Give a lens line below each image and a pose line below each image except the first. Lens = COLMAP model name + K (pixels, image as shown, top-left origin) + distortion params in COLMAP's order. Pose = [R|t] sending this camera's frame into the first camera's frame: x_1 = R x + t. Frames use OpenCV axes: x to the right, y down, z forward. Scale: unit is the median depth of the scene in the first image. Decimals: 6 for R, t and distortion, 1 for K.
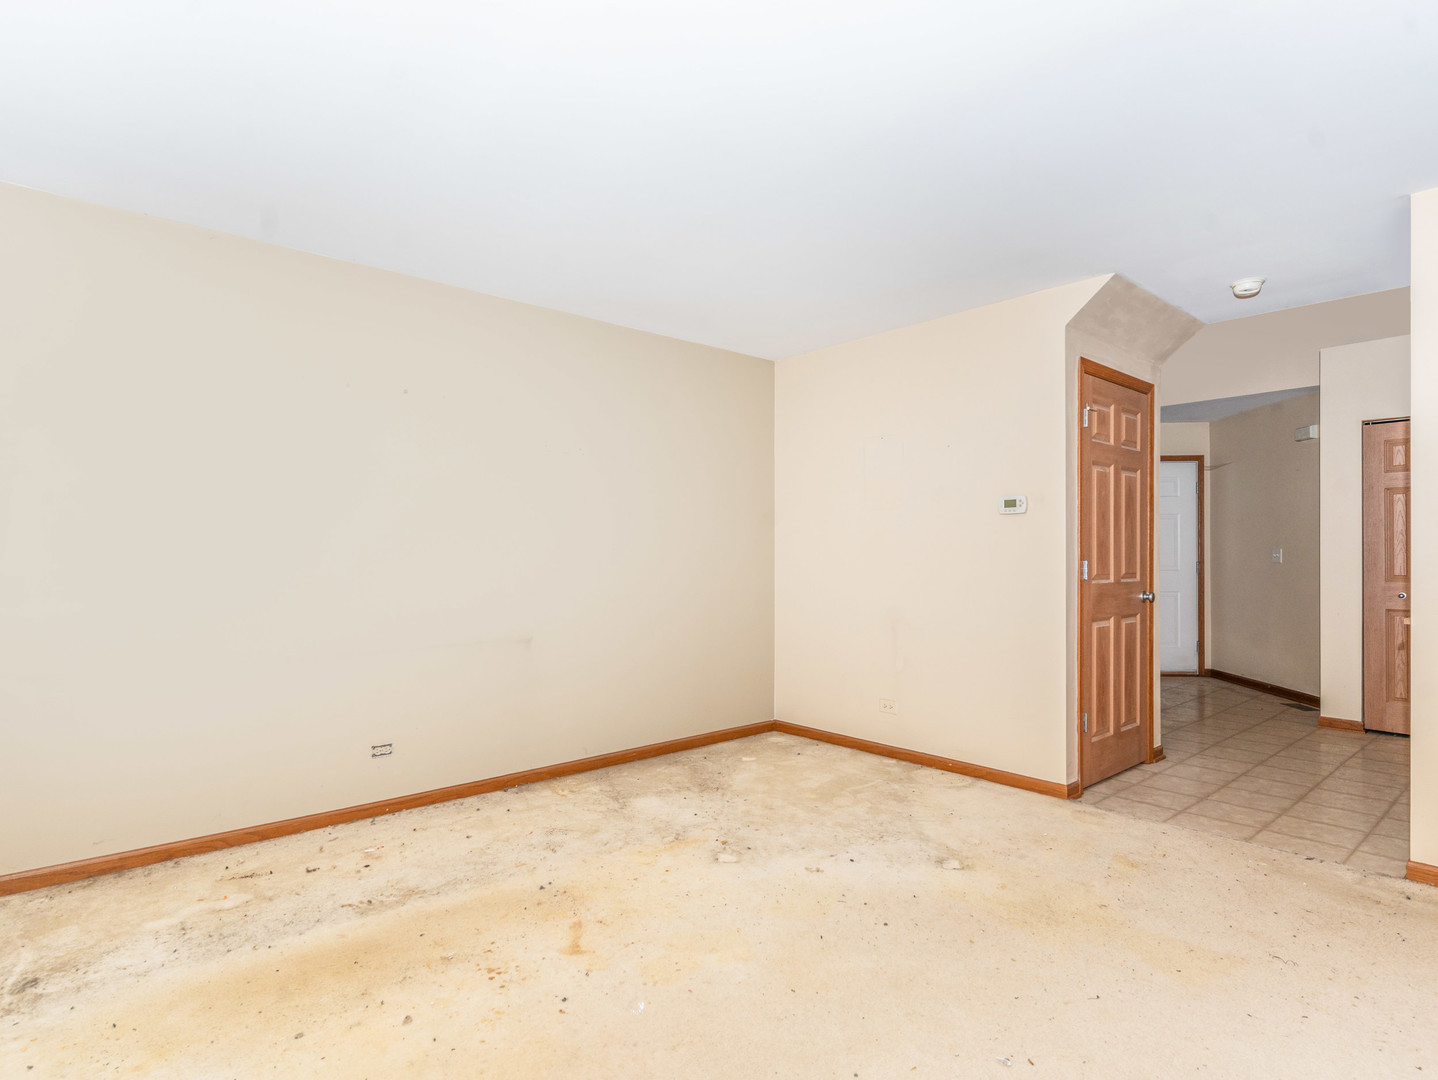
lens RADIAL K [[779.2, 0, 721.1], [0, 779.2, 547.0], [0, 0, 1]] dist [0.004219, -0.001127]
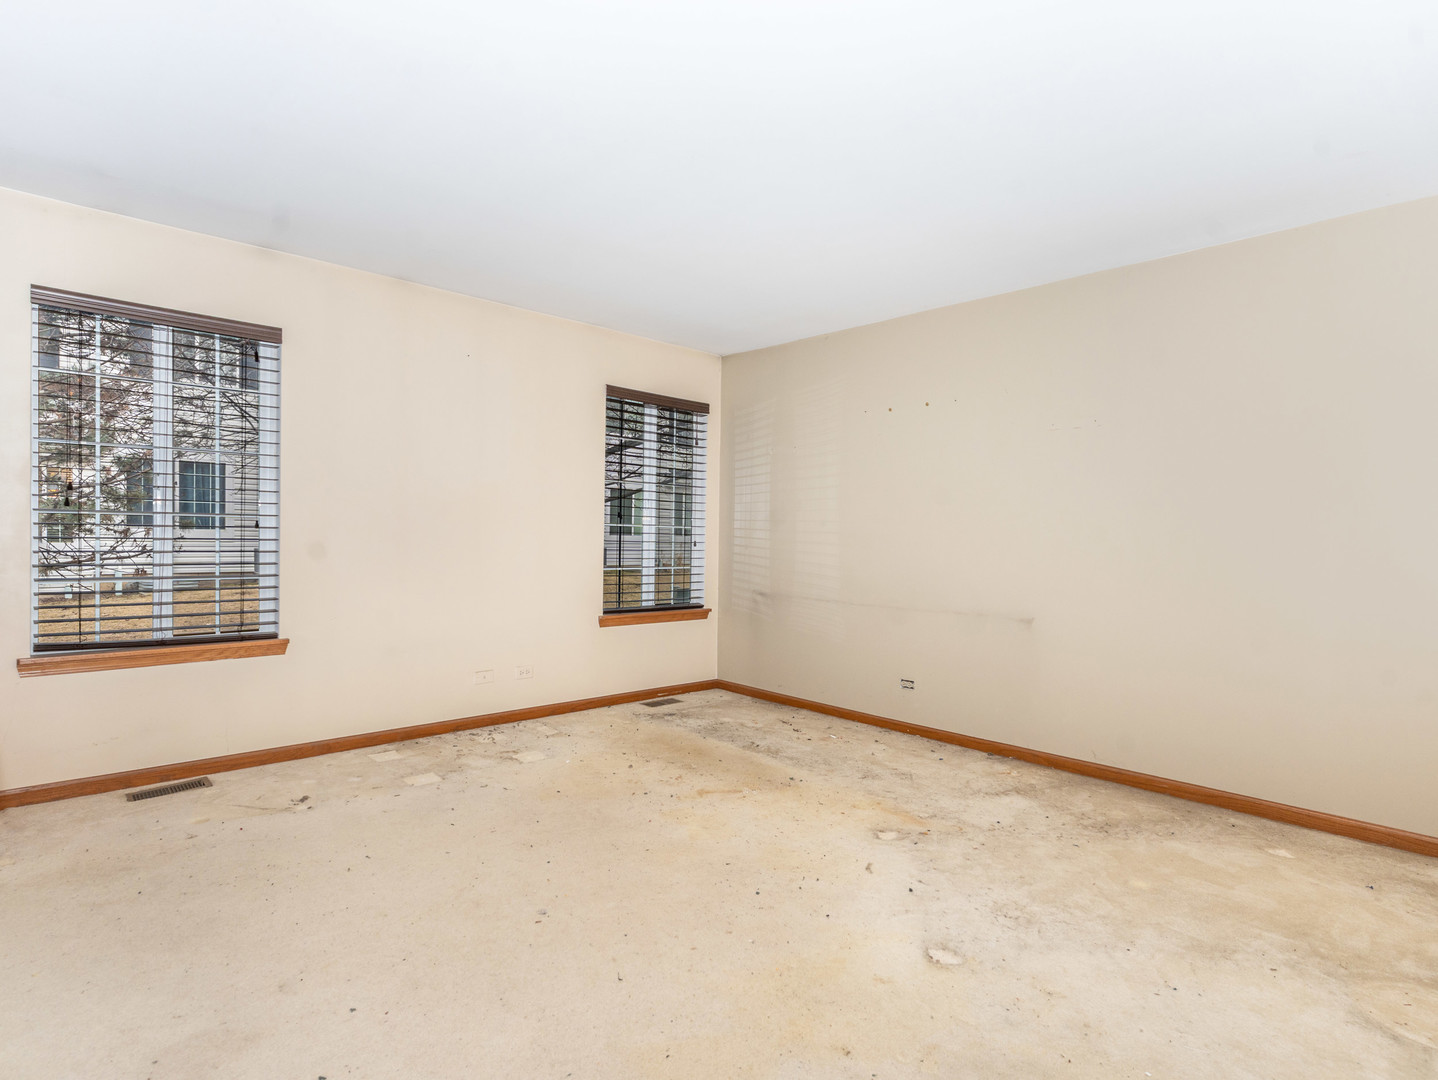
lens RADIAL K [[779.2, 0, 720.9], [0, 779.2, 536.1], [0, 0, 1]] dist [0.004219, -0.001127]
pose [[0.033928, 0.005675, -0.999408, 0.841933], [-0.013285, 0.999898, 0.005227, 0.011111], [0.999336, 0.013100, 0.034000, 0.631973]]
